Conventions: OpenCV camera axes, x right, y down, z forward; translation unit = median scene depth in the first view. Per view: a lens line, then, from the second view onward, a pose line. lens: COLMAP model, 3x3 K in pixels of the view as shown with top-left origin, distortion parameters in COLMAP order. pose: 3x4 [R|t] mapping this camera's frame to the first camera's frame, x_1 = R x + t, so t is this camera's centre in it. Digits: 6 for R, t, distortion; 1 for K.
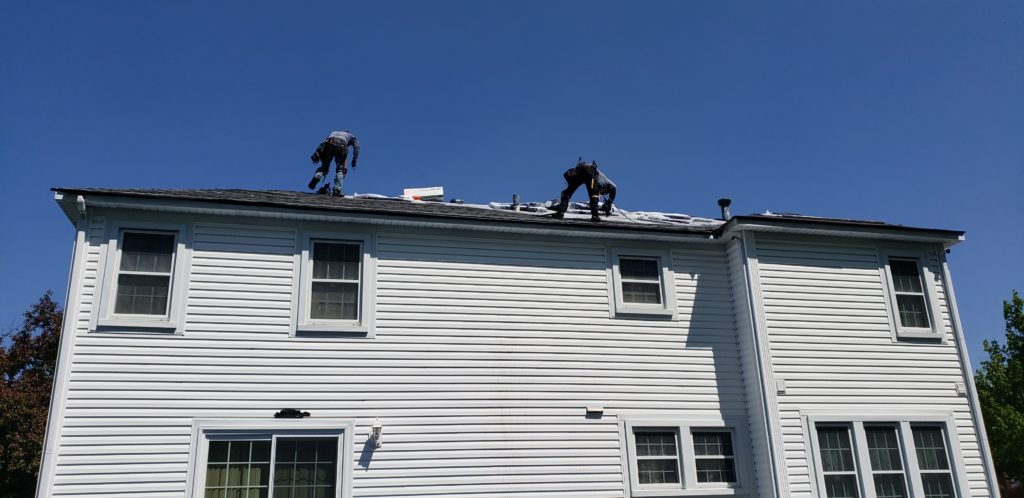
lens RADIAL K [[817.1, 0, 511.4], [0, 817.1, 209.0], [0, 0, 1]] dist [0.006348, 0.002575]
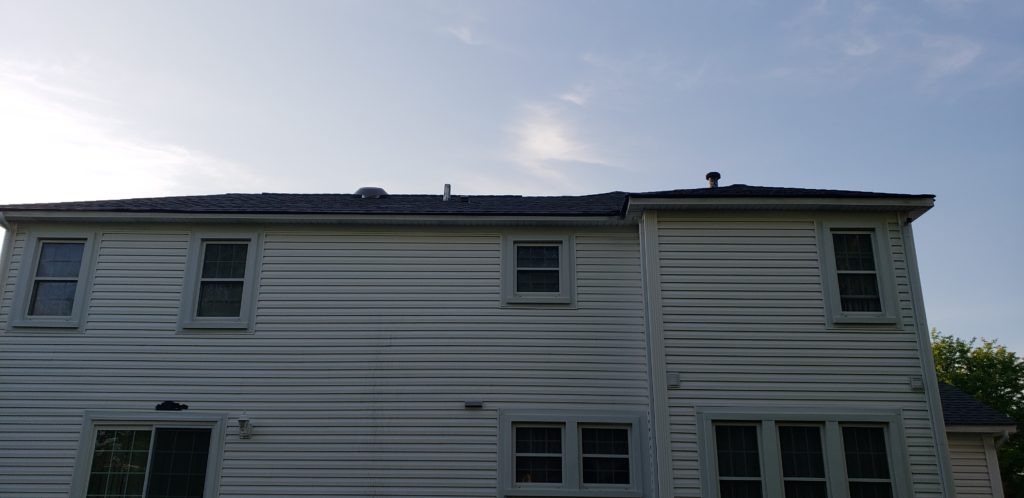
lens RADIAL K [[795.4, 0, 512.4], [0, 795.4, 220.4], [0, 0, 1]] dist [0.085382, -0.166577]
pose [[0.960660, -0.054297, -0.272369, 0.417267], [0.057983, 0.998302, 0.005497, 0.027483], [0.271608, -0.021074, 0.962177, 0.111331]]
